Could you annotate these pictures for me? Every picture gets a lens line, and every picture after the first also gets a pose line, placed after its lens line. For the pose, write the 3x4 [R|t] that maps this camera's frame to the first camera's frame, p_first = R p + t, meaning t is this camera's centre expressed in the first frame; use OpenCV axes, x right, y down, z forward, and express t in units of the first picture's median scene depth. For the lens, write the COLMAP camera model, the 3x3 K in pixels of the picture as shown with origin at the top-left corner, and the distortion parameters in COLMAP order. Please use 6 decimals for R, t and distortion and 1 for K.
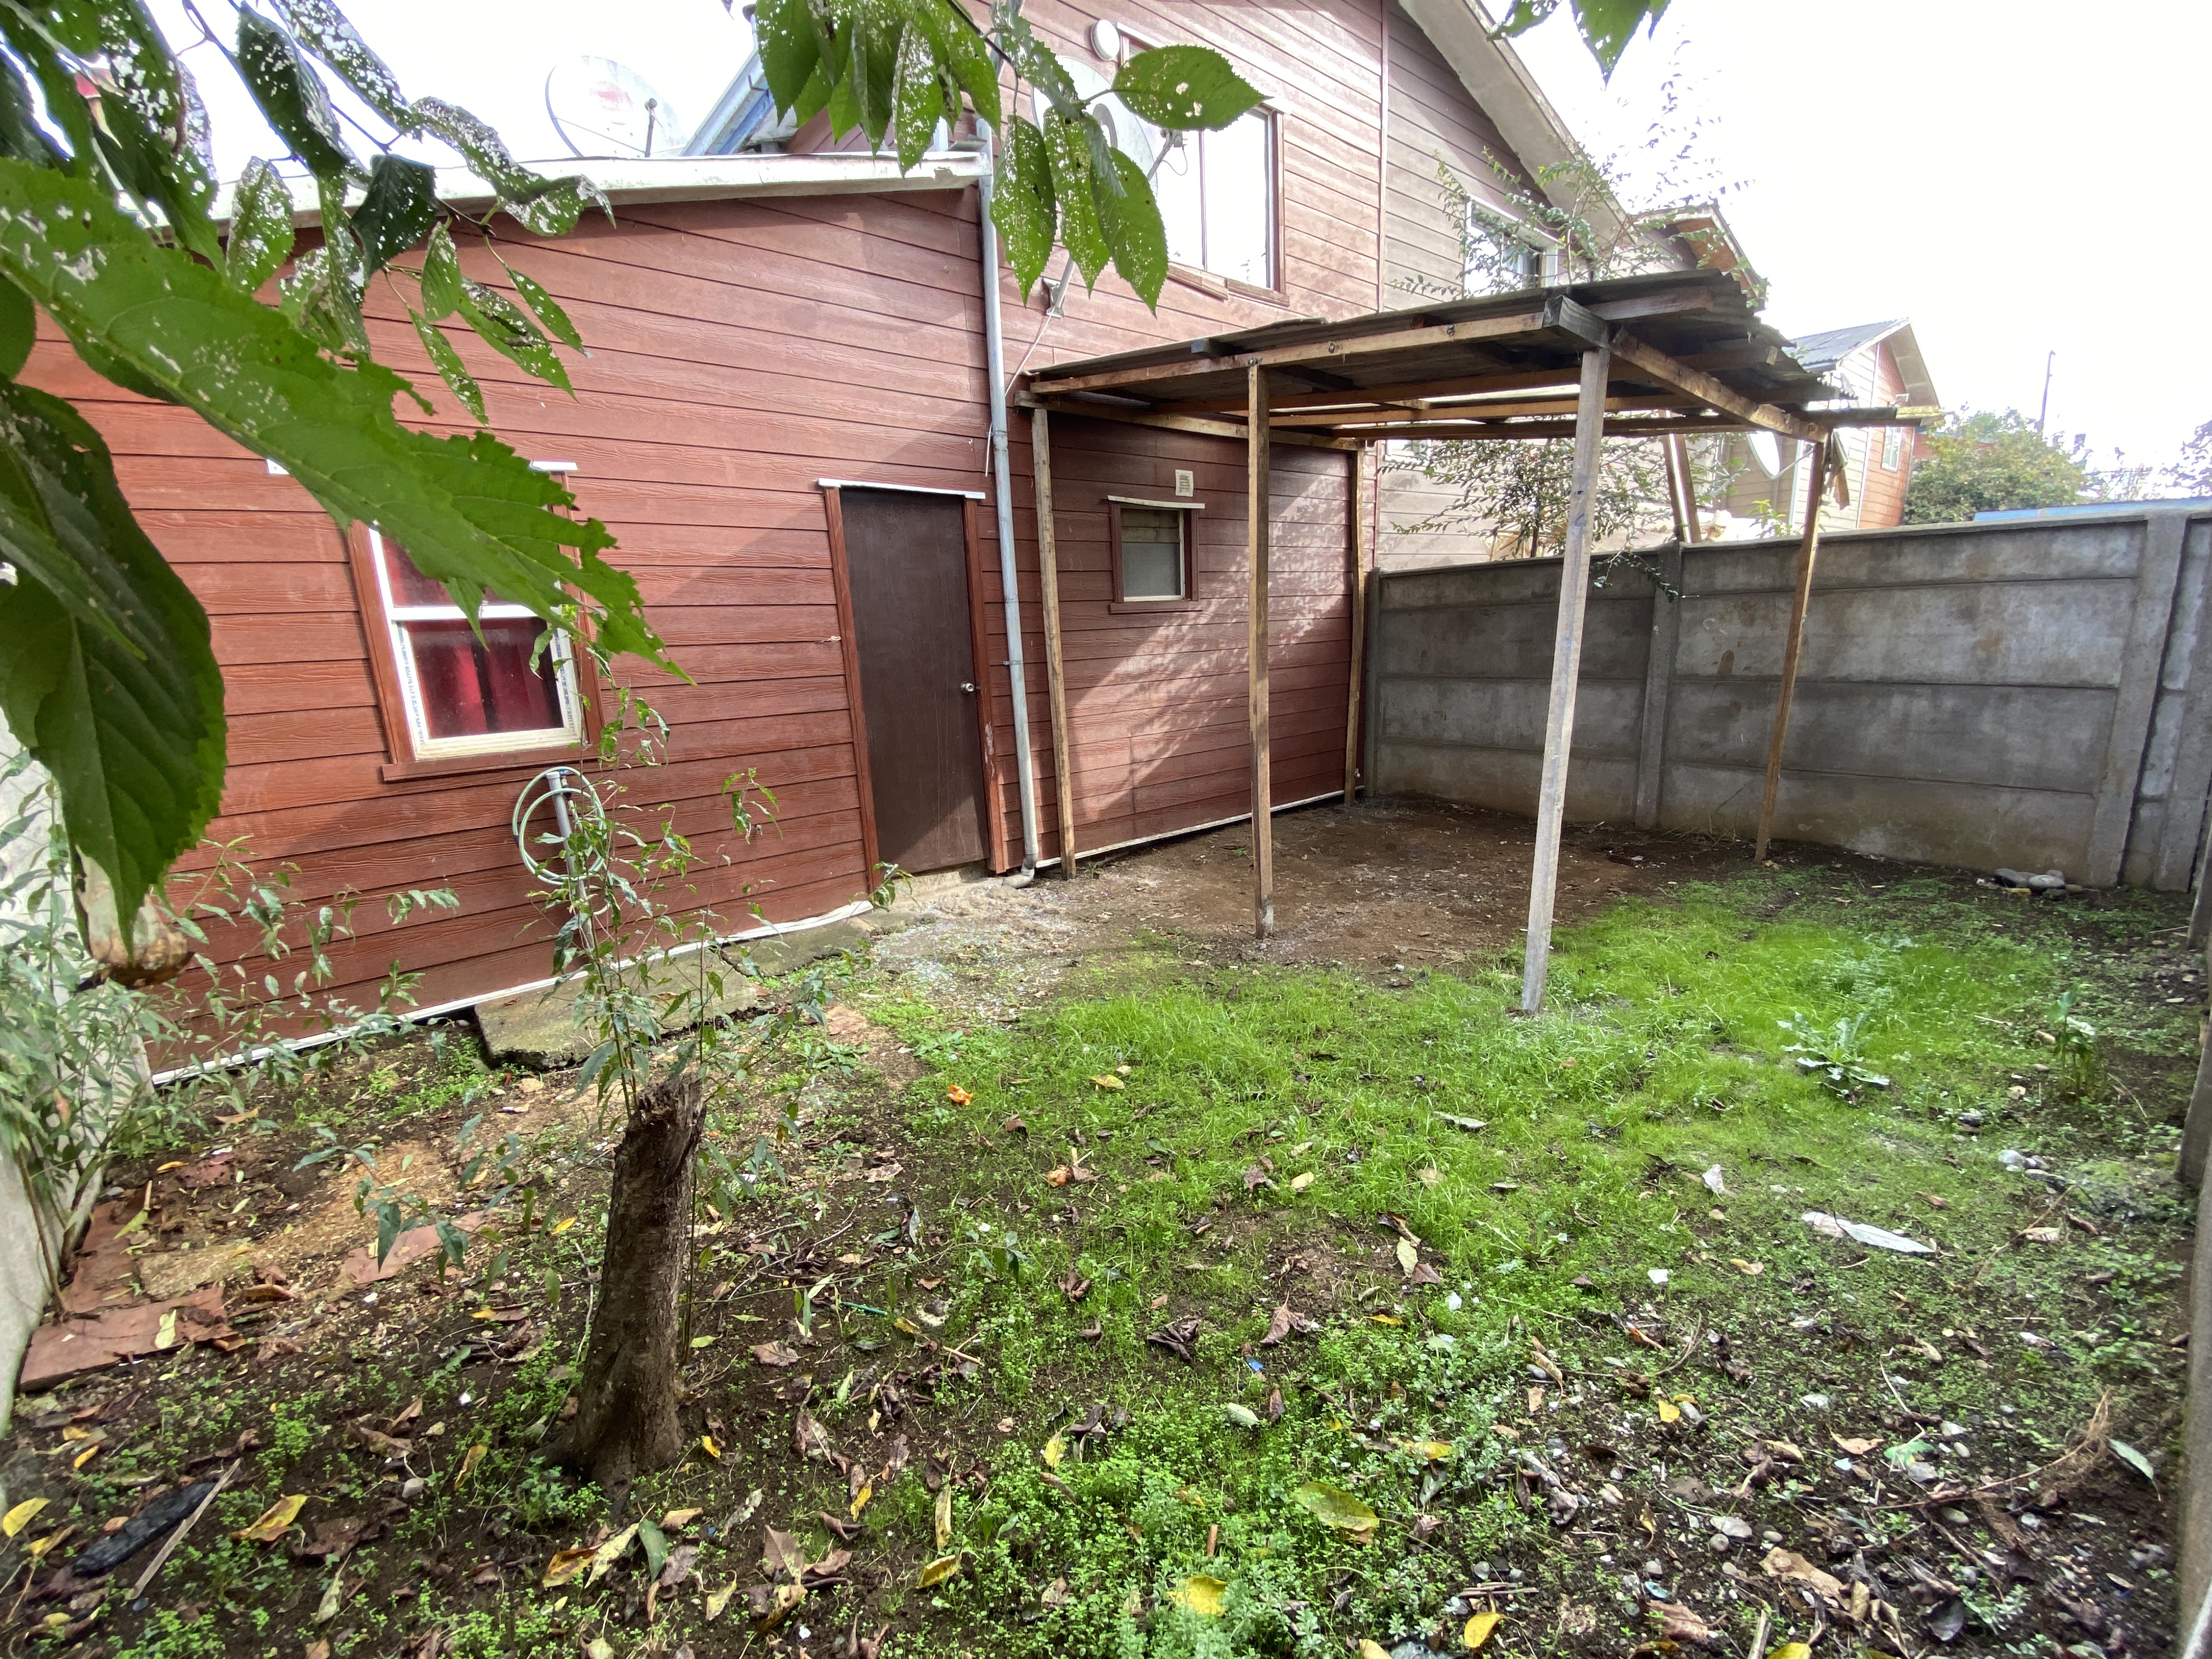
lens RADIAL K [[905.4, 0, 1101.8], [0, 905.4, 816.5], [0, 0, 1]] dist [0.041553, -0.026723]
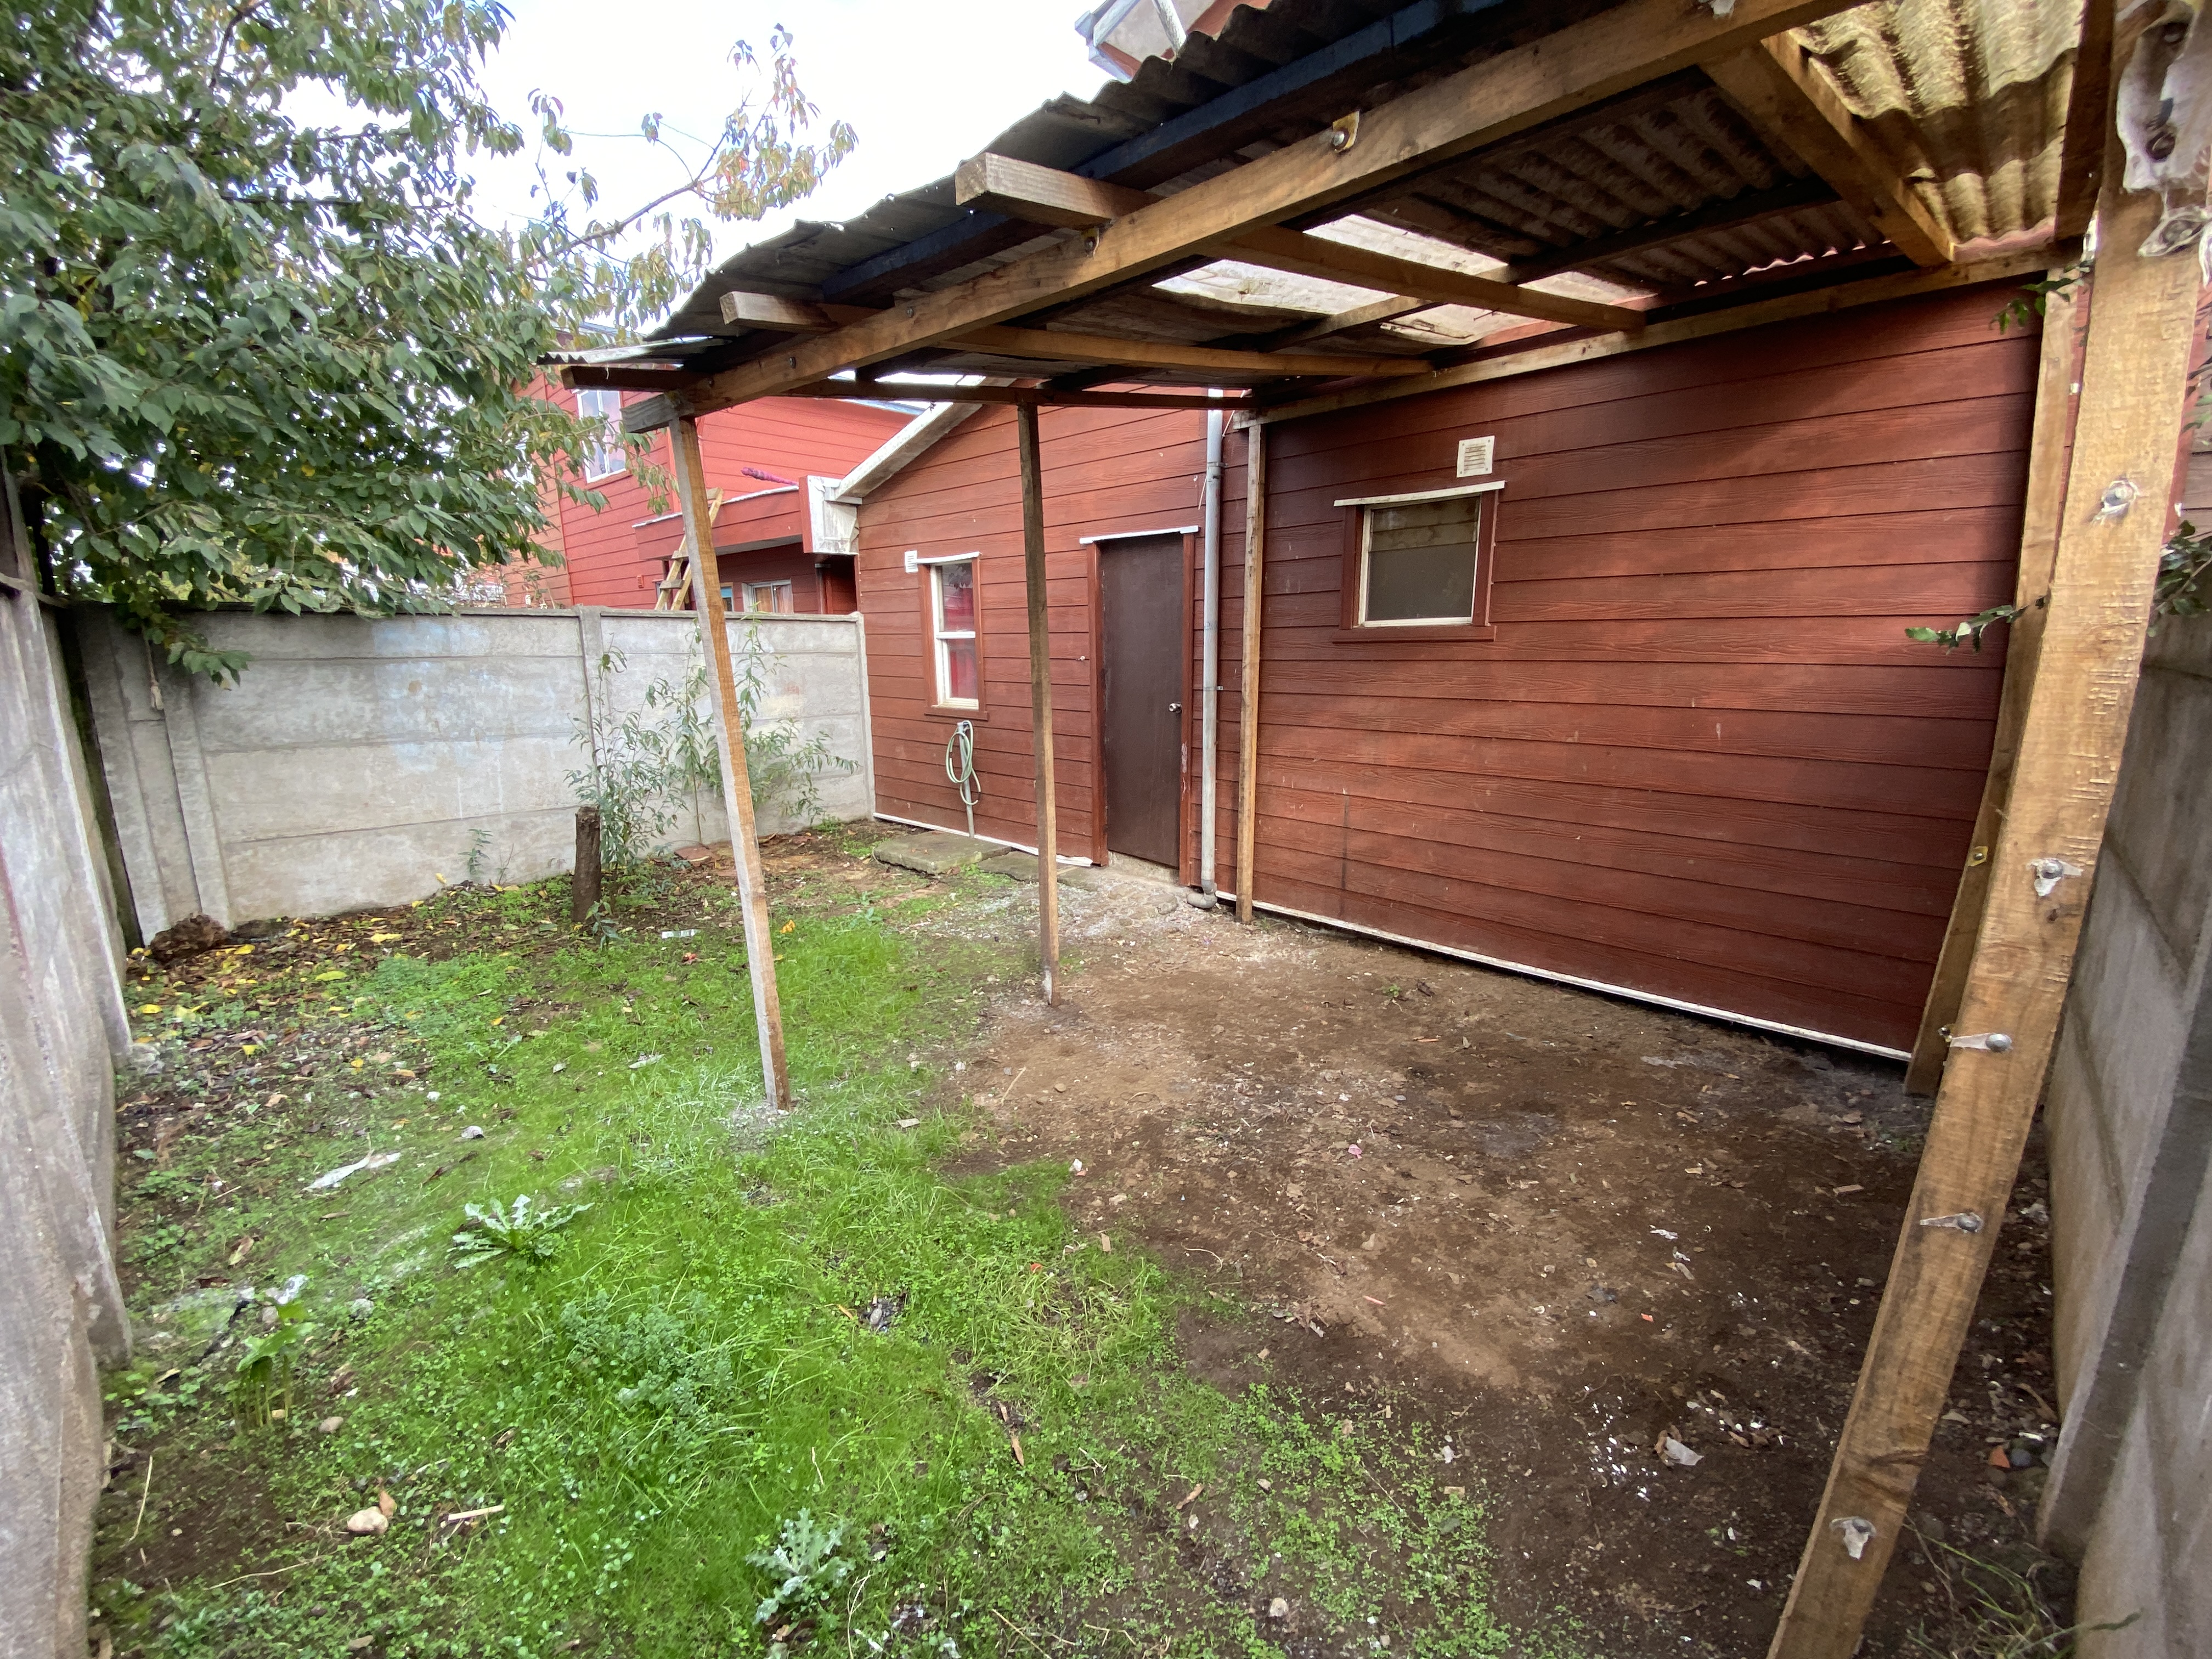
lens RADIAL K [[905.4, 0, 1101.8], [0, 905.4, 816.5], [0, 0, 1]] dist [0.041553, -0.026723]
pose [[0.096113, 0.235787, -0.967040, 0.894718], [-0.194651, 0.957232, 0.214050, -0.224606], [0.976152, 0.167662, 0.137899, 0.759513]]
